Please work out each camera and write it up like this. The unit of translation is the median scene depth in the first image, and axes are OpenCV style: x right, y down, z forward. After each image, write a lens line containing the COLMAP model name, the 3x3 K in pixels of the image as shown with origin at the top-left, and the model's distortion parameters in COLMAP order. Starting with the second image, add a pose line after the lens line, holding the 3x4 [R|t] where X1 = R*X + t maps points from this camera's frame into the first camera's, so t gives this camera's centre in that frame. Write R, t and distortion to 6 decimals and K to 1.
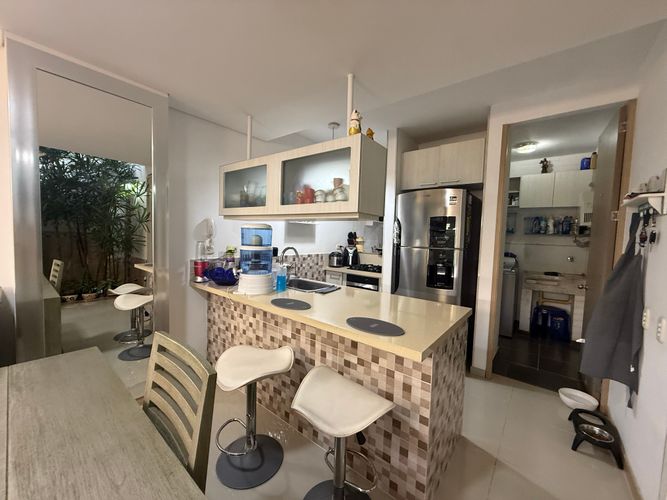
lens RADIAL K [[266.7, 0, 331.4], [0, 266.7, 250.5], [0, 0, 1]] dist [-0.000508, 0.000415]
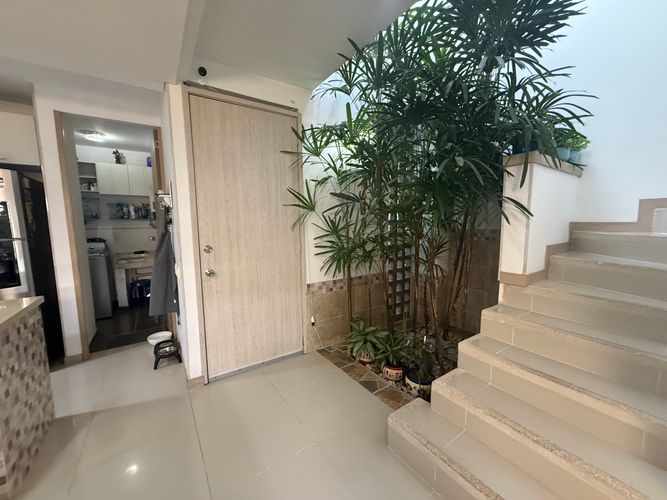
lens RADIAL K [[266.7, 0, 332.0], [0, 266.7, 251.2], [0, 0, 1]] dist [-0.000508, 0.000415]
pose [[0.293574, -0.138642, 0.945829, -0.060142], [0.078277, 0.989591, 0.120760, 0.008531], [-0.952726, 0.038585, 0.301370, -0.251212]]
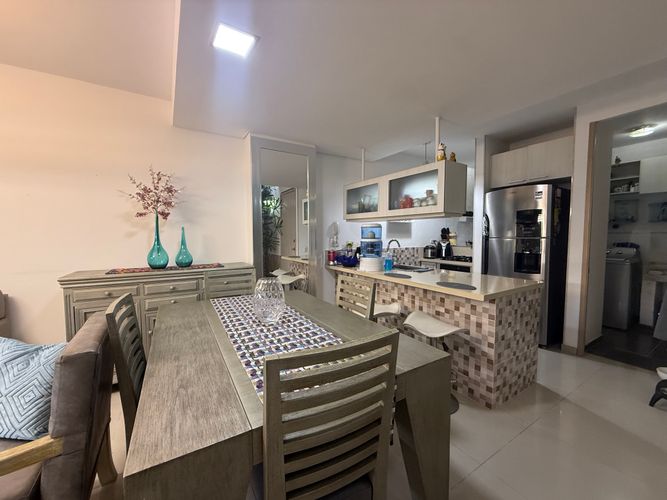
lens RADIAL K [[266.7, 0, 330.9], [0, 266.7, 251.0], [0, 0, 1]] dist [-0.000508, 0.000415]
pose [[0.941268, -0.014682, -0.337341, 0.002843], [0.014142, 0.999892, -0.004060, 0.042523], [0.337364, -0.000949, 0.941374, -0.371919]]
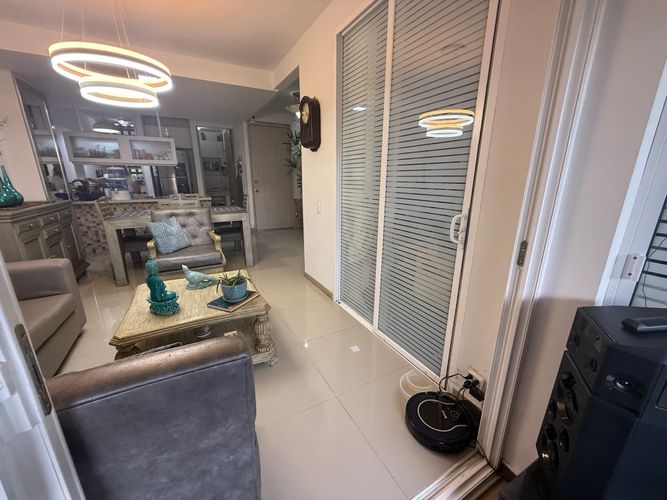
lens RADIAL K [[266.7, 0, 333.2], [0, 266.7, 249.5], [0, 0, 1]] dist [-0.000508, 0.000415]
pose [[0.381239, -0.273900, 0.882970, -1.357696], [0.064748, 0.960668, 0.270045, 0.055877], [-0.922206, -0.045781, 0.383978, -1.181276]]
